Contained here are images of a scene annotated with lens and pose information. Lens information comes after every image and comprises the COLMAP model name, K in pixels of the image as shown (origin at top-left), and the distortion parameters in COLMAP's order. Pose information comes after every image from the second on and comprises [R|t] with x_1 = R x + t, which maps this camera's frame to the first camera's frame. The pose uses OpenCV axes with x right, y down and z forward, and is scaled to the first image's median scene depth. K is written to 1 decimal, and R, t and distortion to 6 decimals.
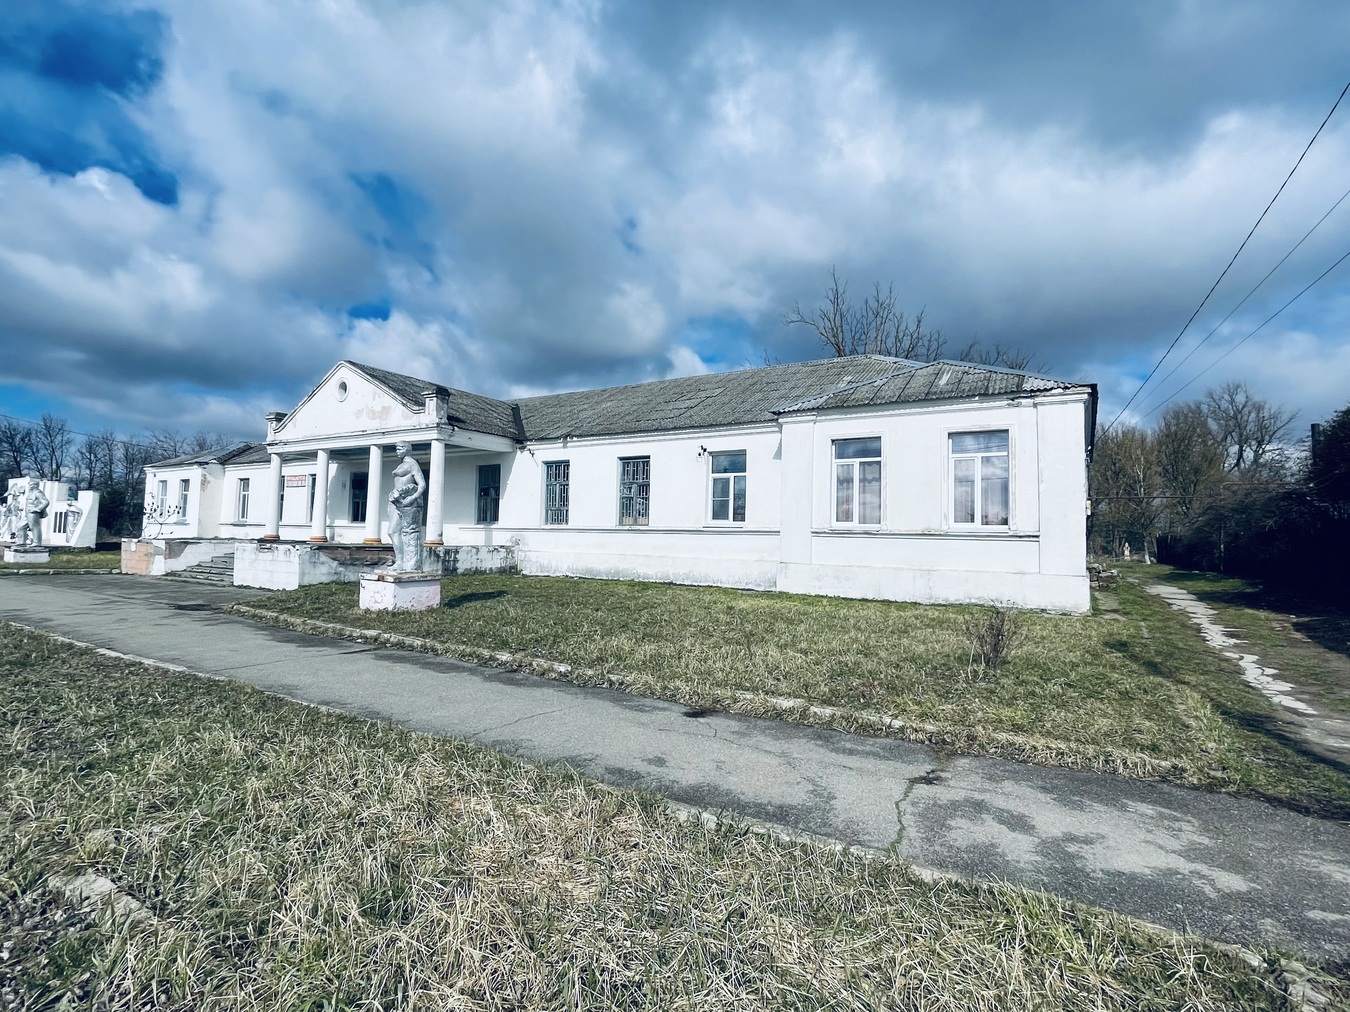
lens RADIAL K [[662.5, 0, 675.9], [0, 662.5, 500.2], [0, 0, 1]] dist [-0.013180, 0.000347]
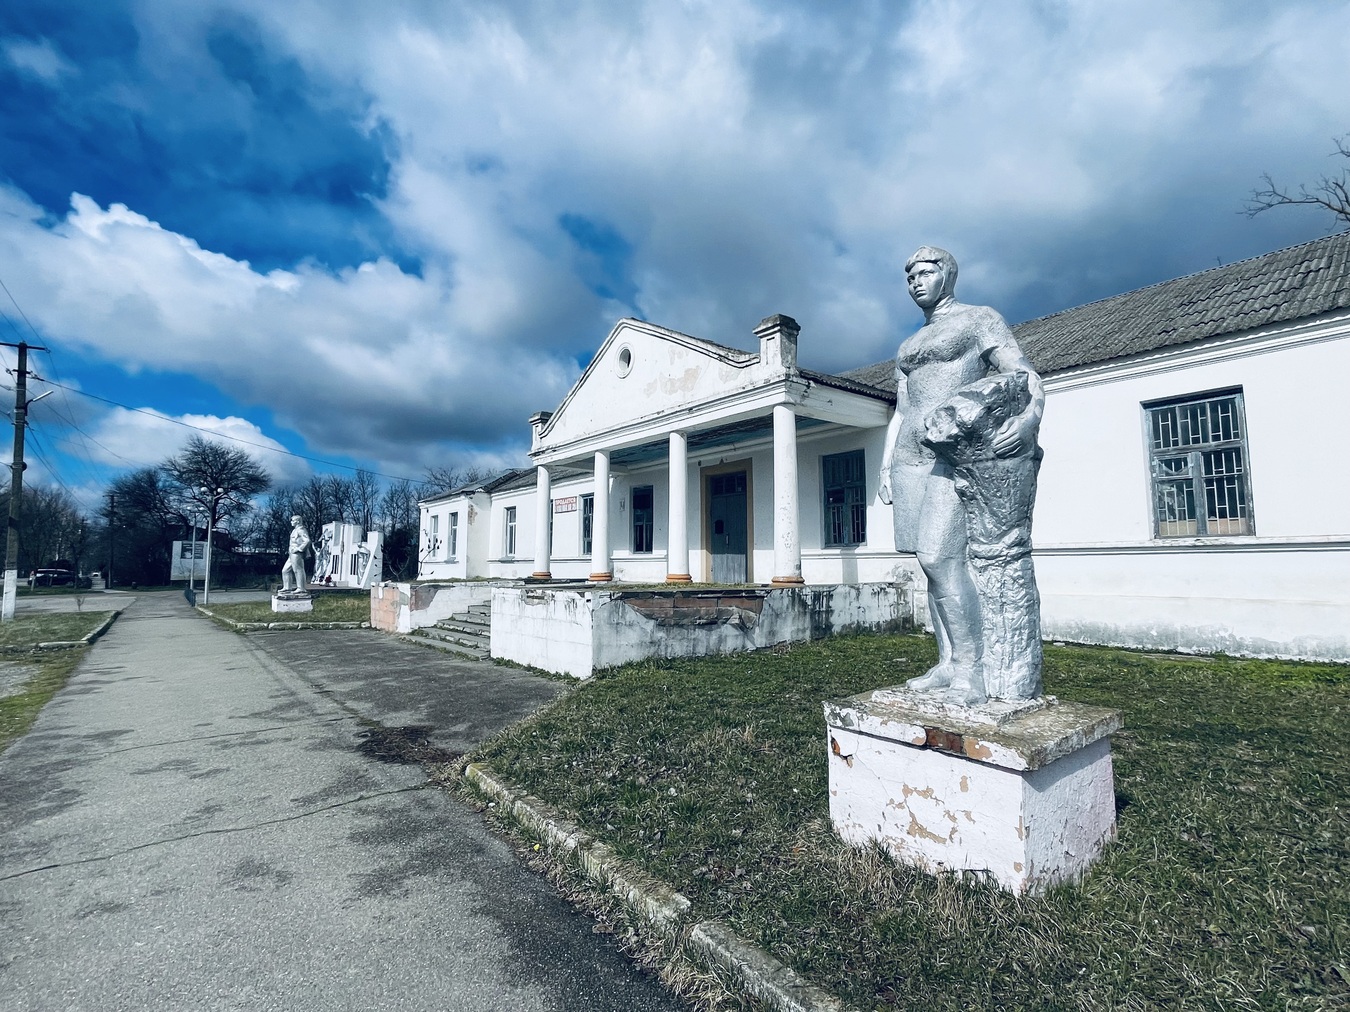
lens RADIAL K [[662.5, 0, 673.7], [0, 662.5, 507.4], [0, 0, 1]] dist [-0.013180, 0.000347]
pose [[0.938799, -0.054515, -0.340124, -0.238472], [0.042307, 0.998170, -0.043212, 0.019385], [0.341857, 0.026177, 0.939387, 0.384091]]
